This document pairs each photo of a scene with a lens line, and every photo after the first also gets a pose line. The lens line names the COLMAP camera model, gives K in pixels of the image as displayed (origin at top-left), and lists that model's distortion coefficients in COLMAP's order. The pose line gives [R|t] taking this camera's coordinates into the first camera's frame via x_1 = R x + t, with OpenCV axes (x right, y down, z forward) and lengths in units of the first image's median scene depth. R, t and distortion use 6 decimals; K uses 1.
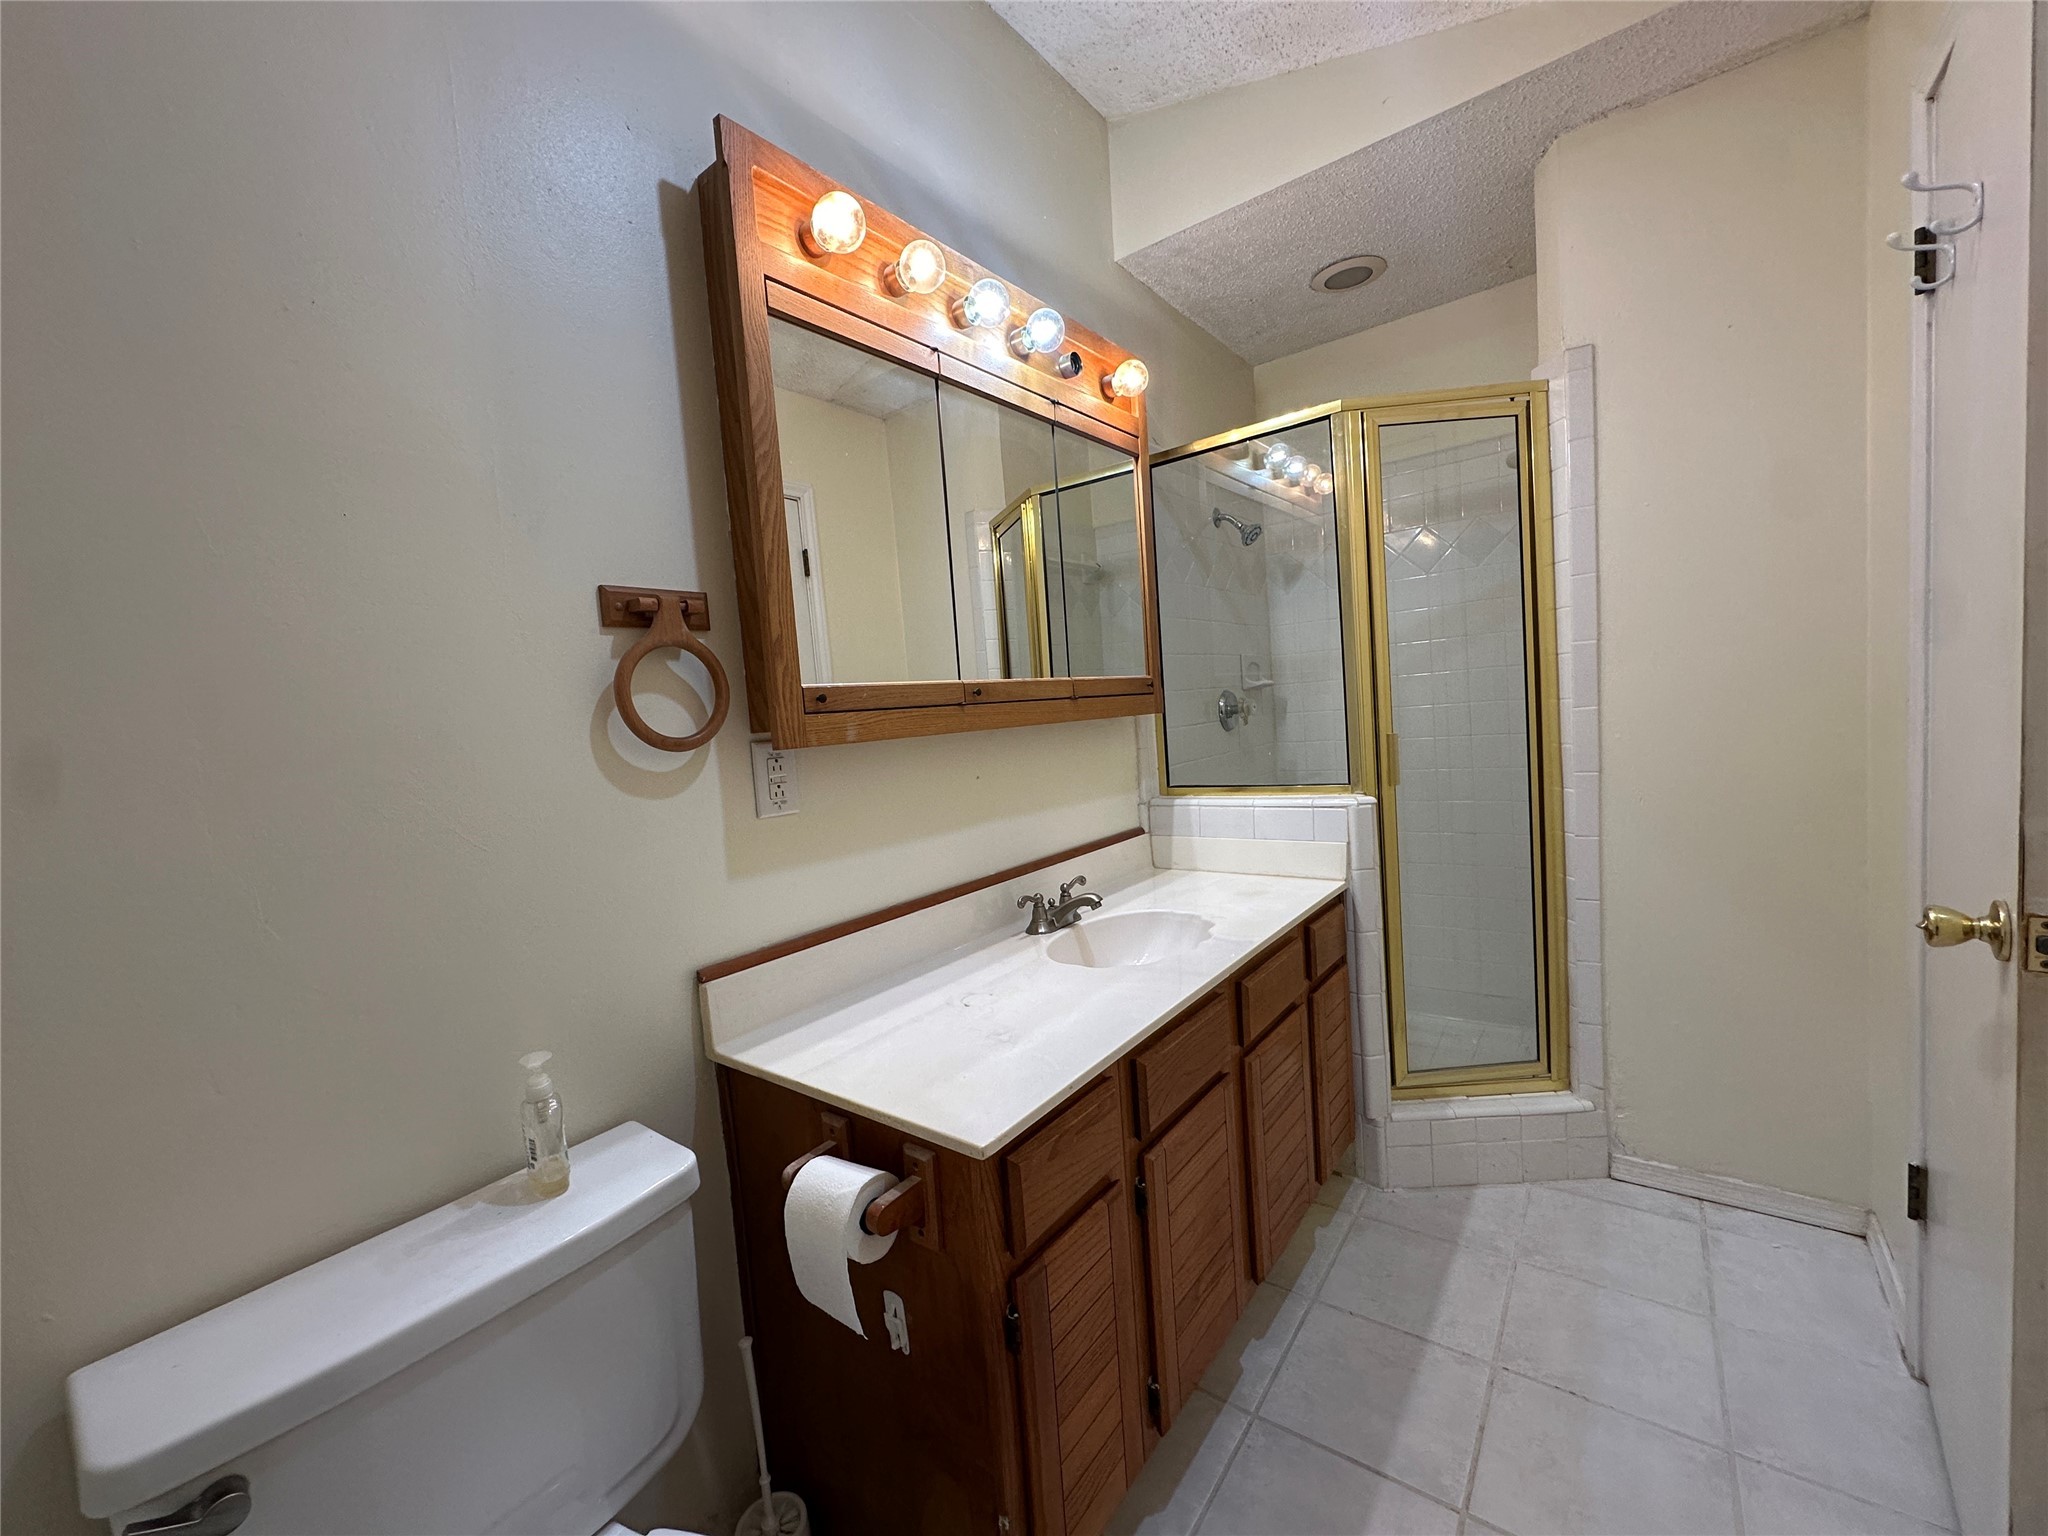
lens RADIAL K [[823.9, 0, 1021.5], [0, 823.9, 765.2], [0, 0, 1]] dist [-0.002348, -0.000340]
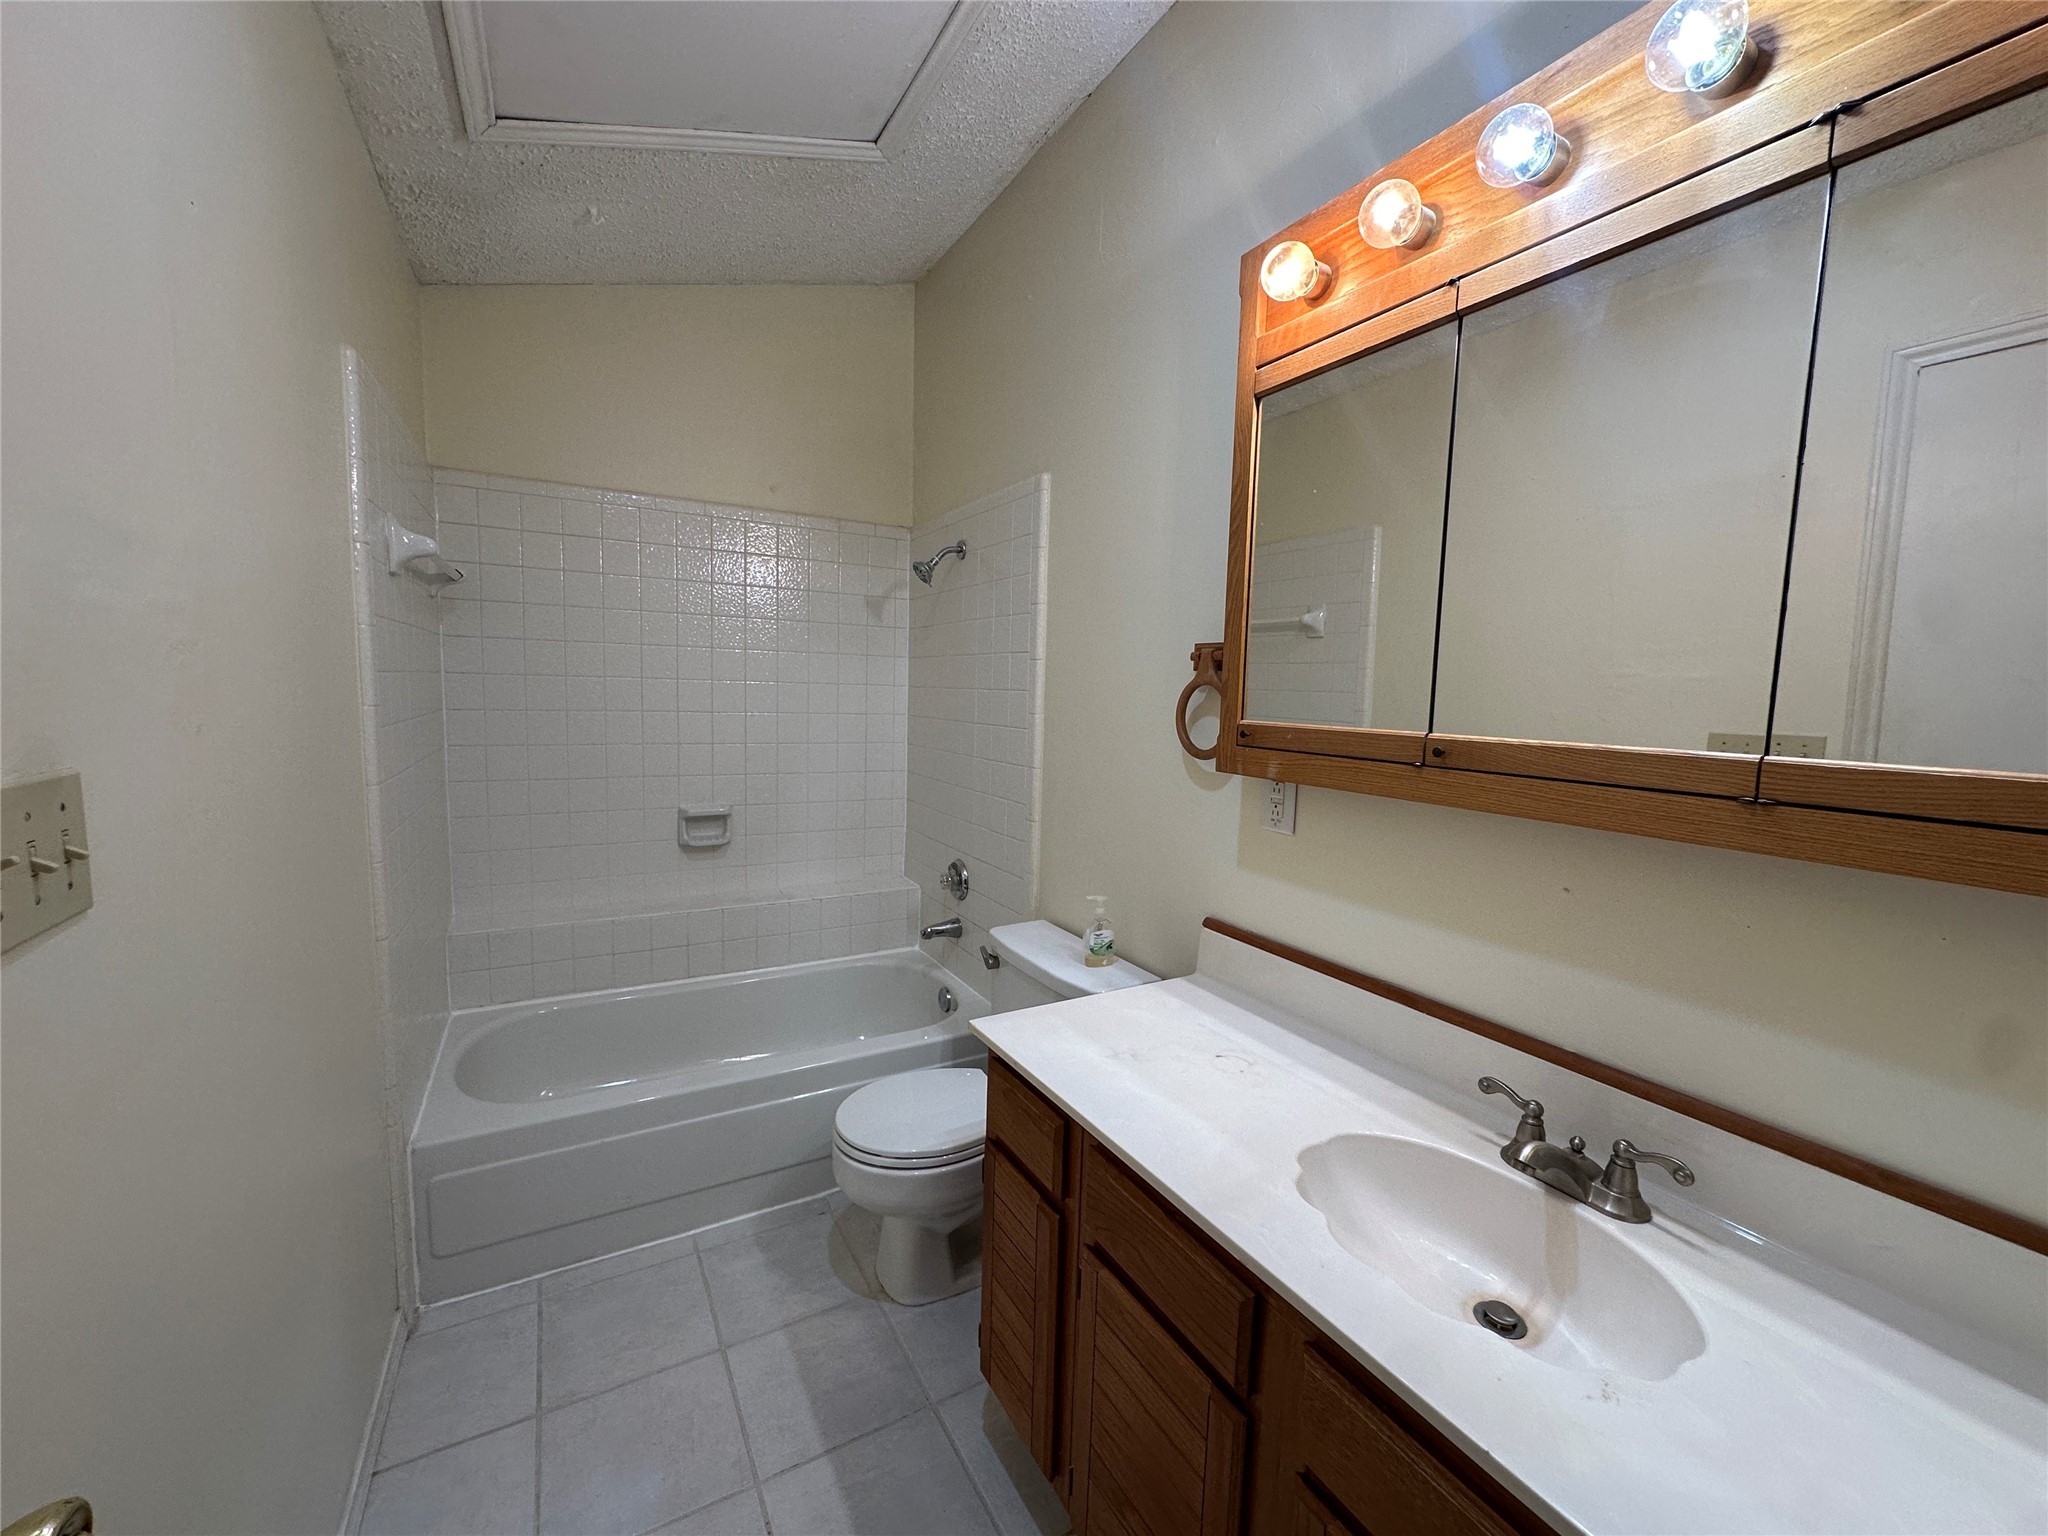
lens RADIAL K [[823.9, 0, 1023.0], [0, 823.9, 768.3], [0, 0, 1]] dist [-0.002348, -0.000340]
pose [[-0.400939, 0.156139, -0.902701, 0.784902], [-0.057684, 0.979110, 0.194976, -0.206212], [0.914287, 0.130244, -0.383557, 1.006598]]
